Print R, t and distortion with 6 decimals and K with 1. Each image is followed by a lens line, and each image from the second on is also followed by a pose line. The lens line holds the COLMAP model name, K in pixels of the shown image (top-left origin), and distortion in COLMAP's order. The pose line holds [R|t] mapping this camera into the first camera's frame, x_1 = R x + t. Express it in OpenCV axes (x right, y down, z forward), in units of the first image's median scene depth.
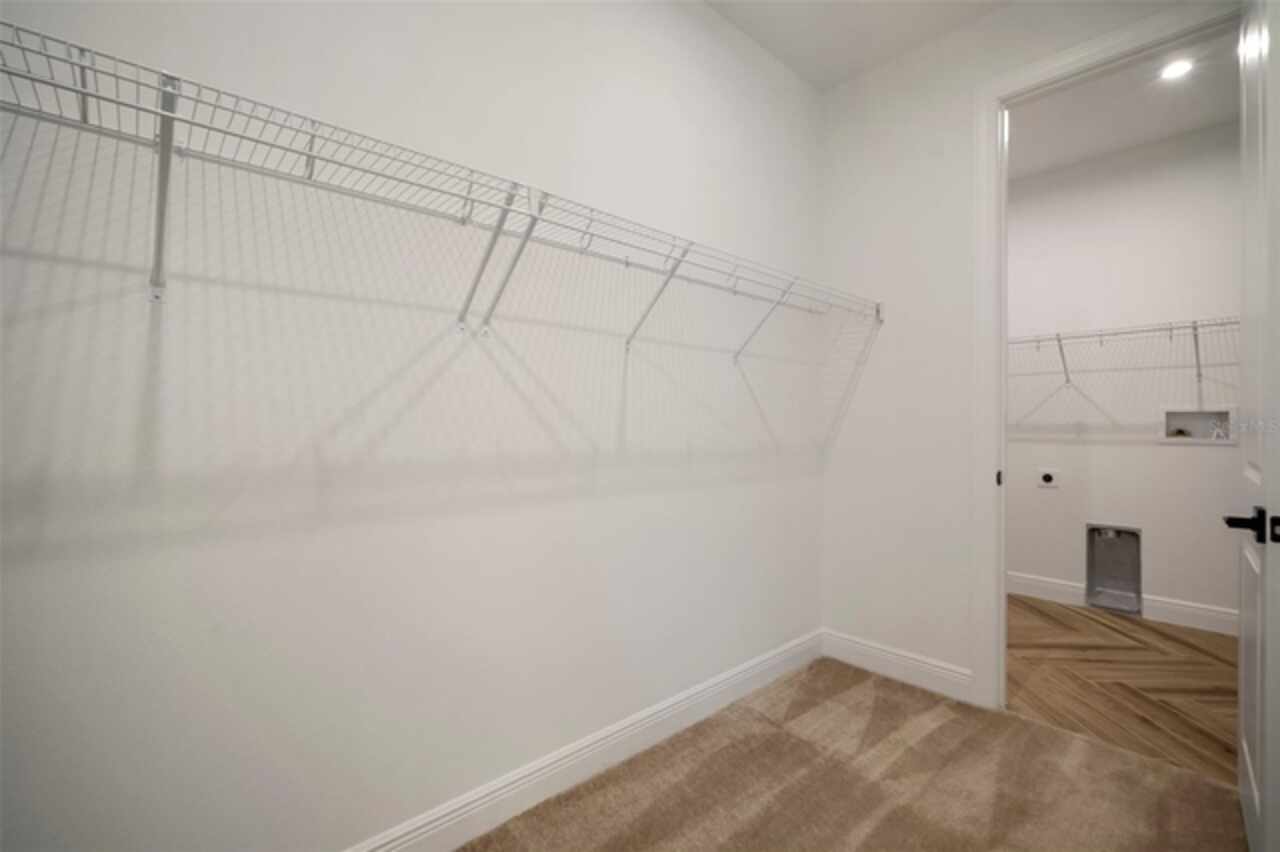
lens RADIAL K [[554.0, 0, 641.0], [0, 554.0, 423.5], [0, 0, 1]] dist [0.002639, 0.000261]
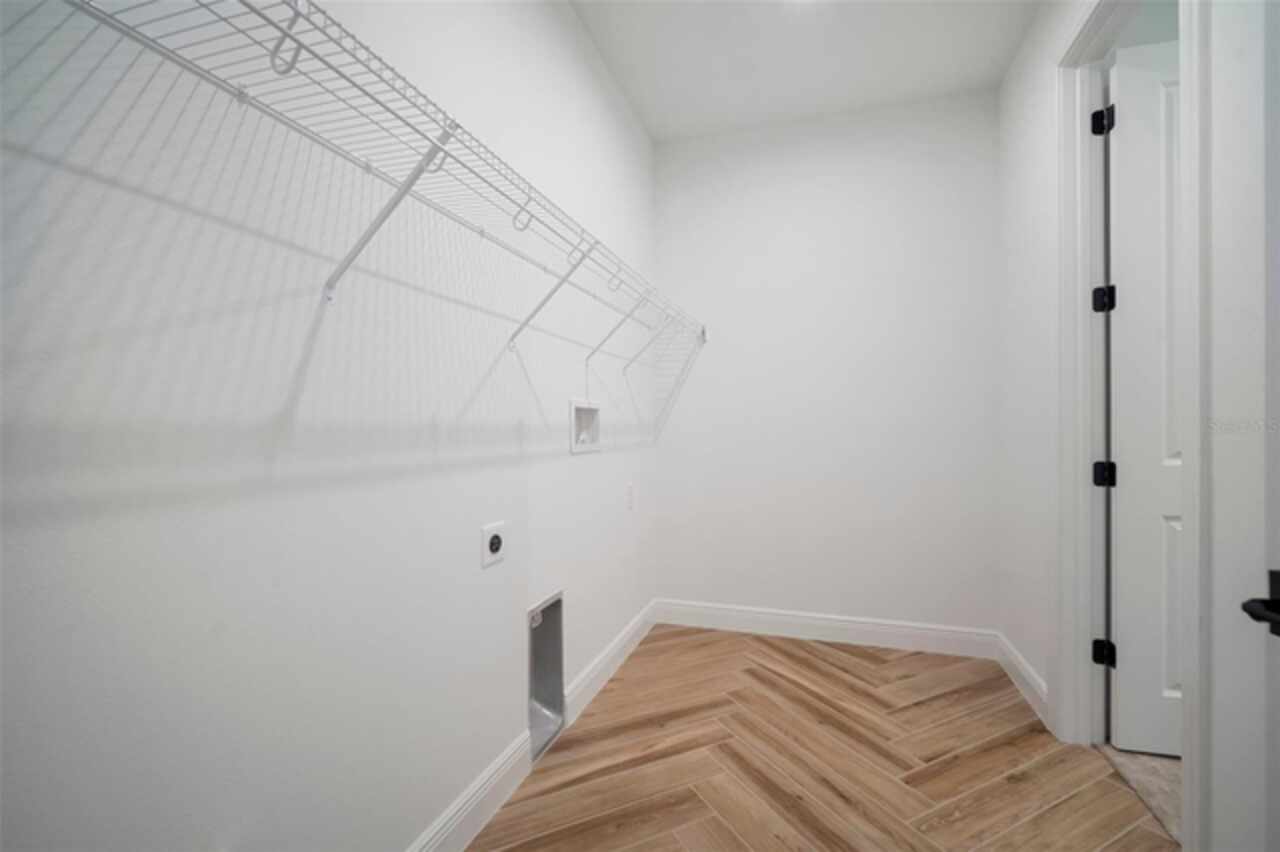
lens RADIAL K [[554.0, 0, 642.3], [0, 554.0, 425.7], [0, 0, 1]] dist [0.002639, 0.000261]
pose [[-0.510762, 0.005405, 0.859705, 0.436548], [0.002970, 0.999985, -0.004522, 0.007828], [-0.859717, 0.000244, -0.510771, 1.744830]]
